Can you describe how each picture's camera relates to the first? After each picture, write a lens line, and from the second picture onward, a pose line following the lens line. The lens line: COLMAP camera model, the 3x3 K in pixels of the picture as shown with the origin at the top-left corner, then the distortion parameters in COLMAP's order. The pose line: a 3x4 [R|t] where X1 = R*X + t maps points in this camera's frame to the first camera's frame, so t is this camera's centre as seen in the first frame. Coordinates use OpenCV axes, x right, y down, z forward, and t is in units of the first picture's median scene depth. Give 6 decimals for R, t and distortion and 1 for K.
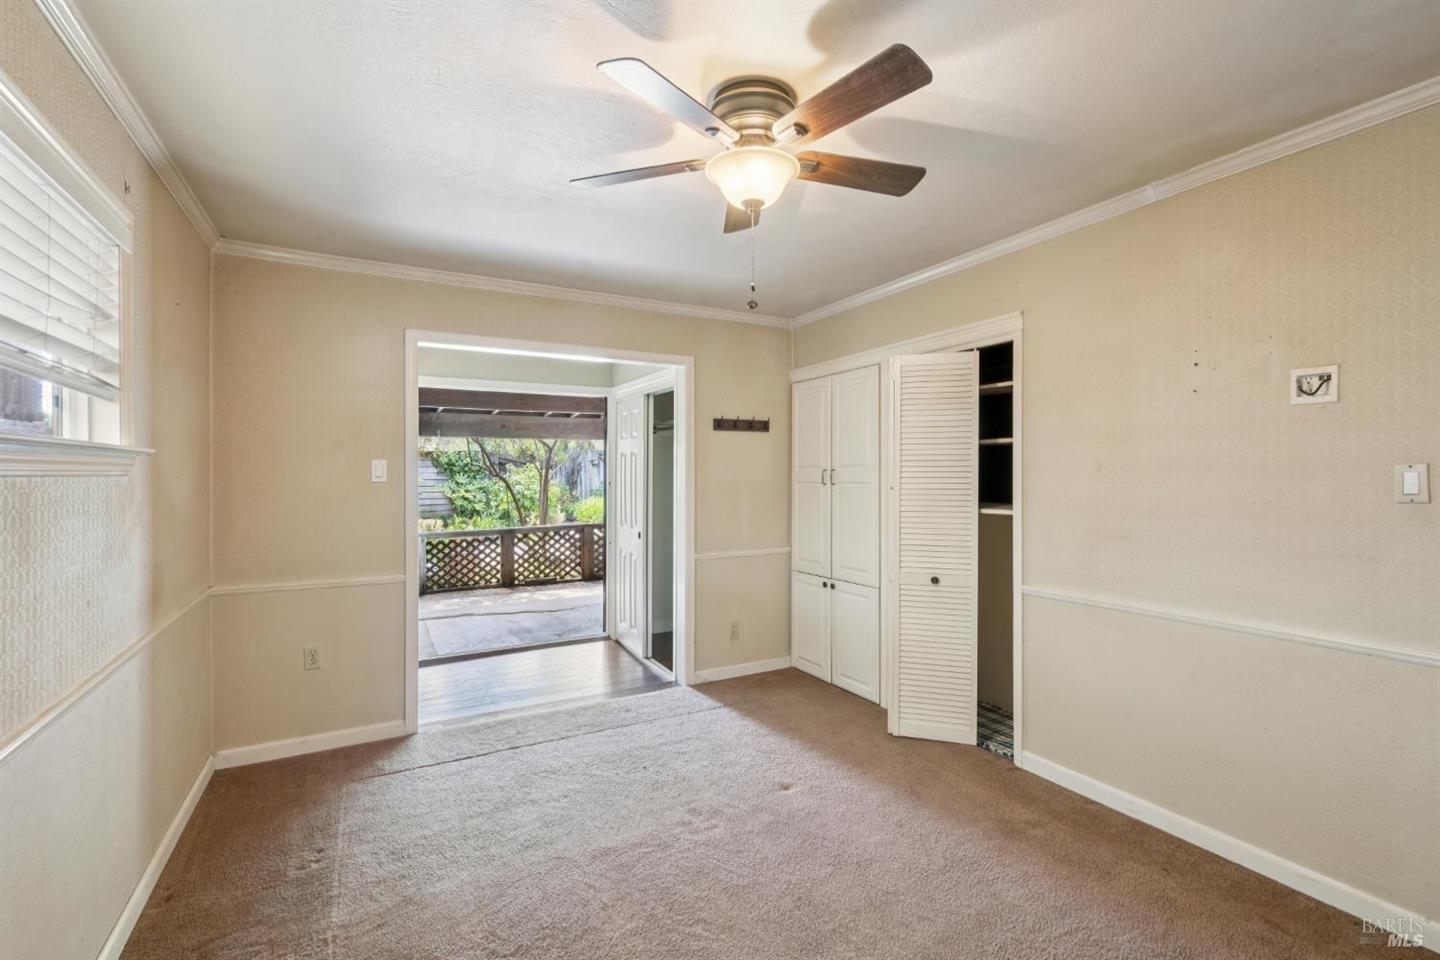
lens RADIAL K [[645.8, 0, 720.6], [0, 645.8, 480.9], [0, 0, 1]] dist [-0.000208, 0.000237]
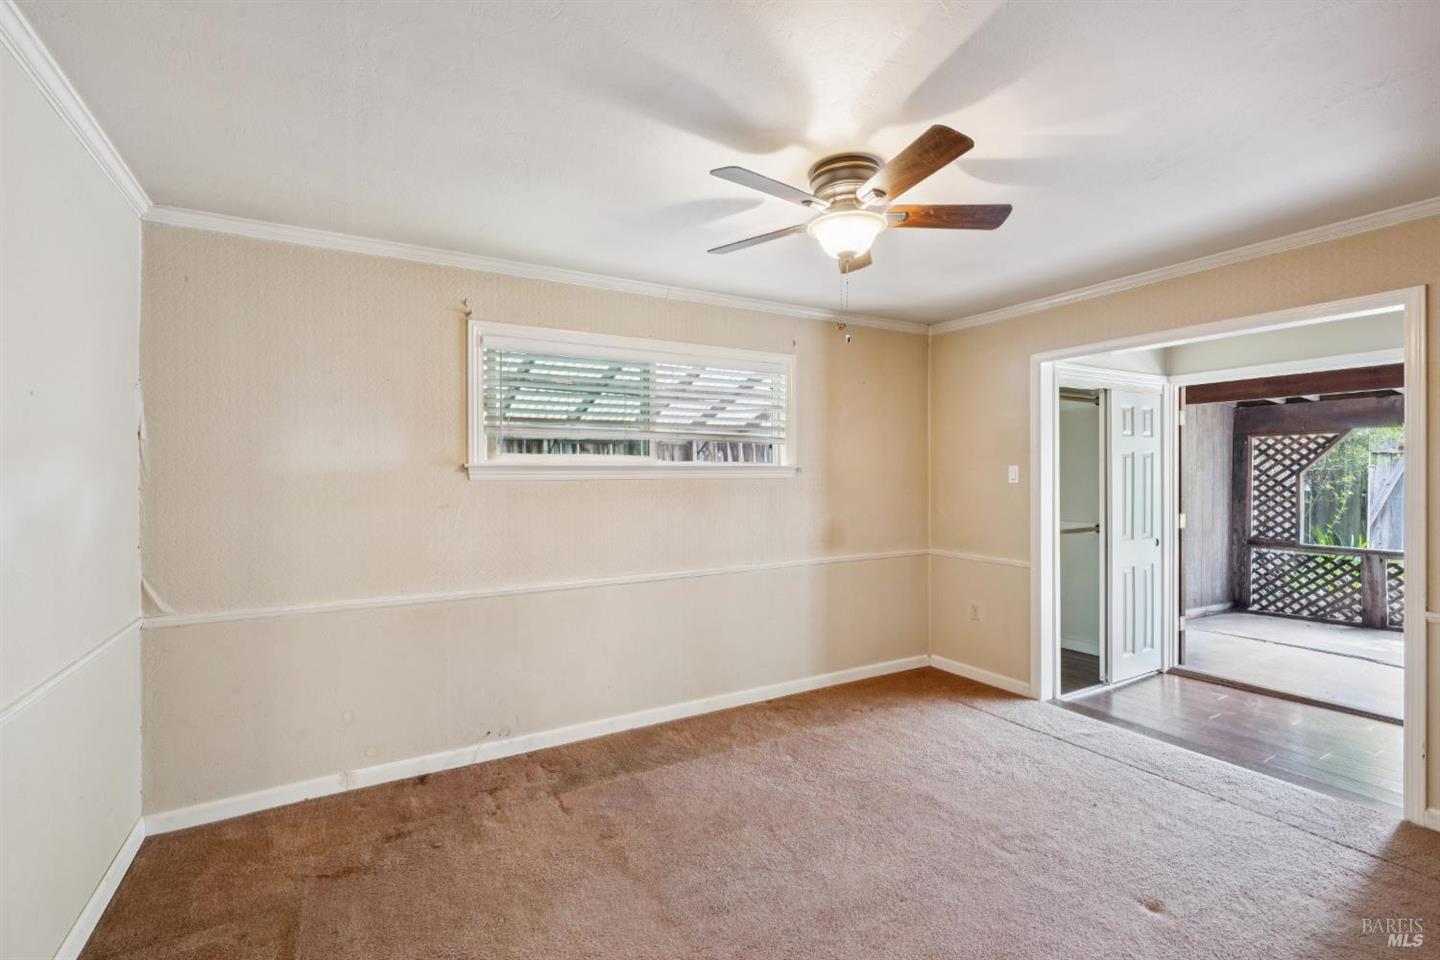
lens RADIAL K [[645.8, 0, 719.9], [0, 645.8, 475.9], [0, 0, 1]] dist [-0.000208, 0.000237]
pose [[0.018468, 0.002114, -0.999827, 0.700440], [-0.011112, 0.999936, 0.001909, -0.008706], [0.999768, 0.011075, 0.018491, 0.416466]]
